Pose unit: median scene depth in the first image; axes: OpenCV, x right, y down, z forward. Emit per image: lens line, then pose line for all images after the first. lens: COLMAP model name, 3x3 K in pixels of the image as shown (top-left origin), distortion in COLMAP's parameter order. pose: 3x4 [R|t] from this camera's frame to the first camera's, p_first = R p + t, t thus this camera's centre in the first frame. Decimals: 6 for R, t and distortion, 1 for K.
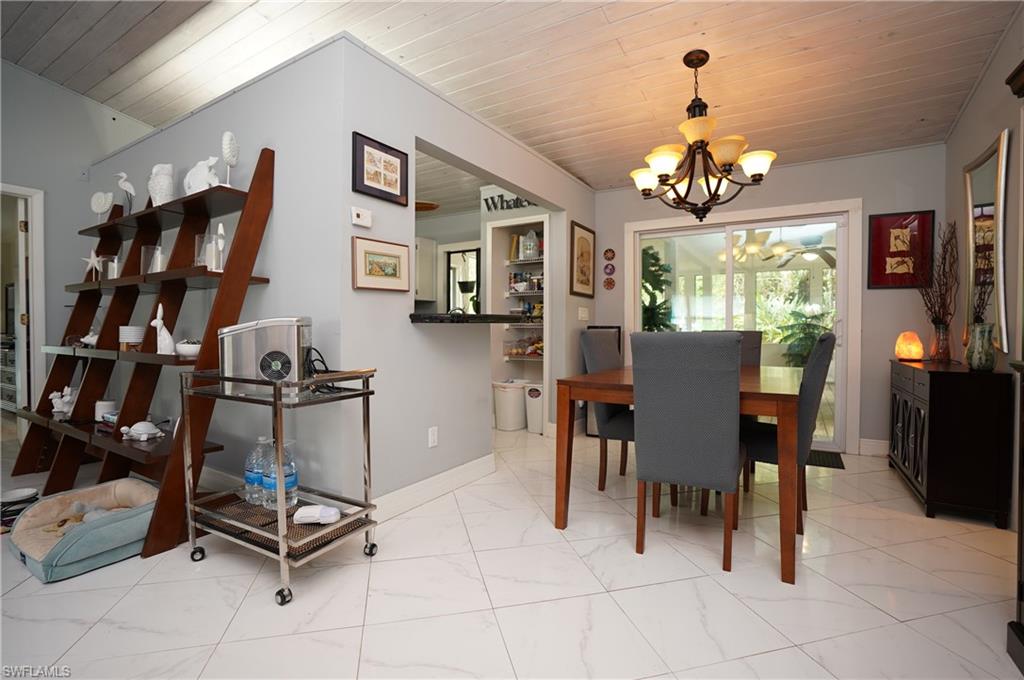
lens RADIAL K [[473.9, 0, 517.0], [0, 473.9, 334.9], [0, 0, 1]] dist [-0.068243, 0.024714]
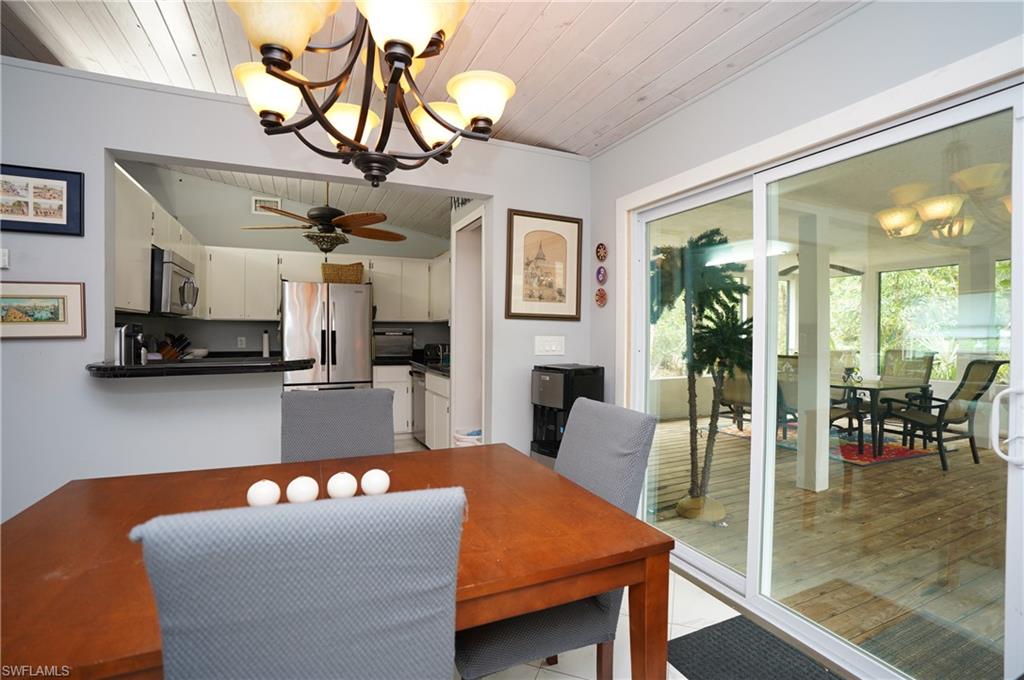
lens RADIAL K [[473.9, 0, 517.0], [0, 473.9, 334.9], [0, 0, 1]] dist [-0.068243, 0.024714]
pose [[0.829029, 0.006233, -0.559172, 0.501911], [-0.010734, 0.999931, -0.004768, -0.058535], [0.559103, 0.009955, 0.829038, 0.443770]]
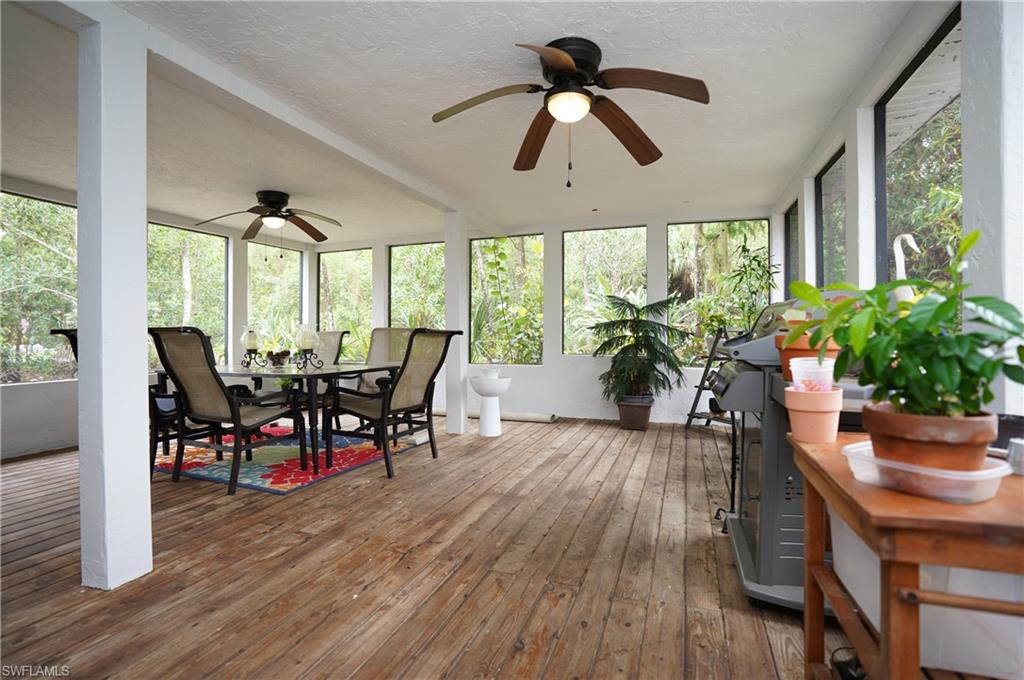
lens RADIAL K [[473.9, 0, 517.0], [0, 473.9, 334.9], [0, 0, 1]] dist [-0.068243, 0.024714]
pose [[0.980852, -0.000005, 0.194752, 0.775114], [0.001608, 0.999966, -0.008075, -0.006029], [-0.194746, 0.008233, 0.980819, 0.987227]]
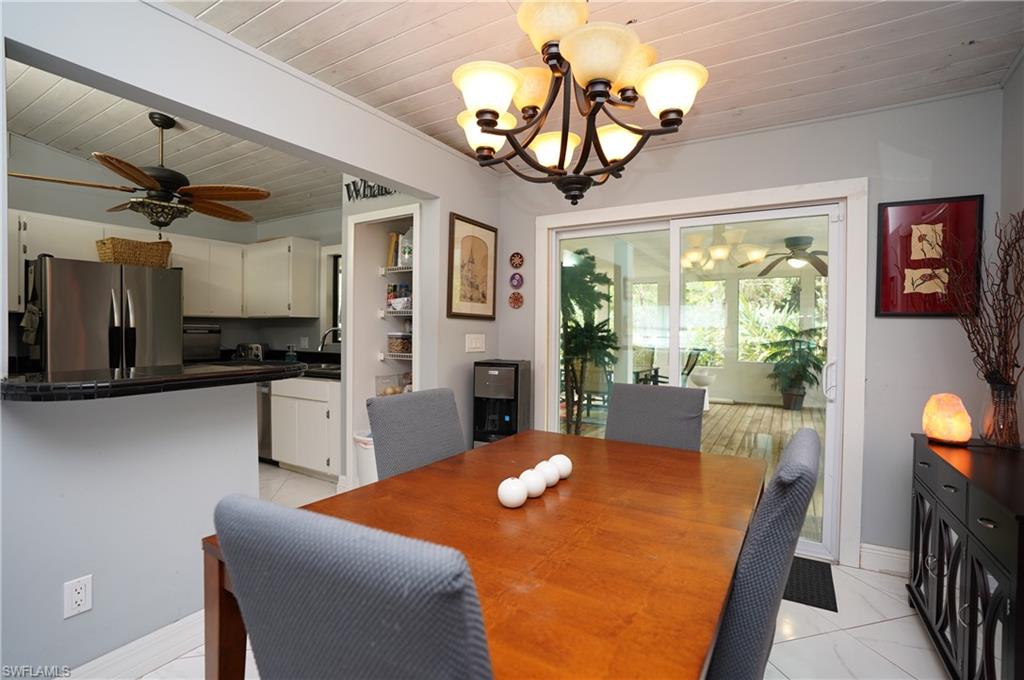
lens RADIAL K [[473.9, 0, 517.0], [0, 473.9, 334.9], [0, 0, 1]] dist [-0.068243, 0.024714]
pose [[0.999951, 0.005898, 0.007932, 0.208857], [-0.005871, 0.999977, -0.003412, -0.057572], [-0.007952, 0.003365, 0.999963, 0.294897]]
